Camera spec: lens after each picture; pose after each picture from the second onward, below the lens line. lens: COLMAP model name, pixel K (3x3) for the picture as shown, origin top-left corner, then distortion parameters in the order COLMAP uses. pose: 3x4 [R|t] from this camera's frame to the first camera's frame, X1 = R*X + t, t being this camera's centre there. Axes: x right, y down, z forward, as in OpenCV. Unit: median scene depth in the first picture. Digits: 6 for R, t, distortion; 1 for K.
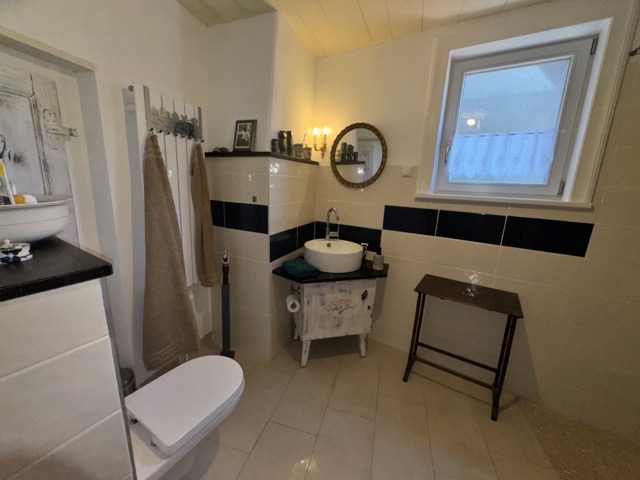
lens RADIAL K [[256.7, 0, 322.0], [0, 256.7, 237.5], [0, 0, 1]] dist [-0.001169, 0.000677]
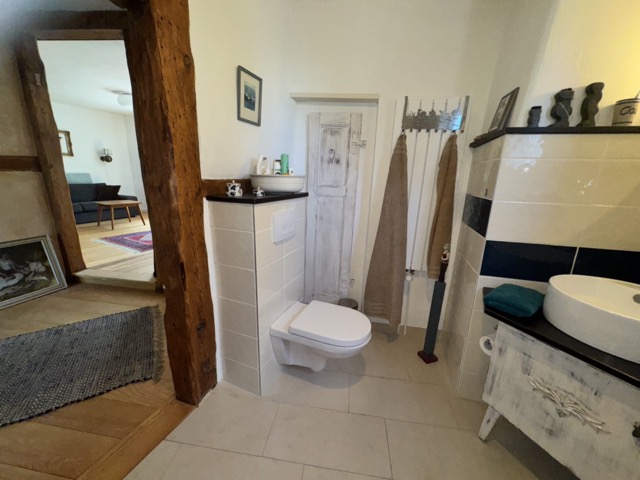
lens RADIAL K [[256.7, 0, 317.0], [0, 256.7, 238.8], [0, 0, 1]] dist [-0.001169, 0.000677]
pose [[0.144427, 0.199225, -0.969252, 0.463545], [-0.236329, 0.958120, 0.161722, -0.016356], [0.960880, 0.205705, 0.185461, 0.377538]]
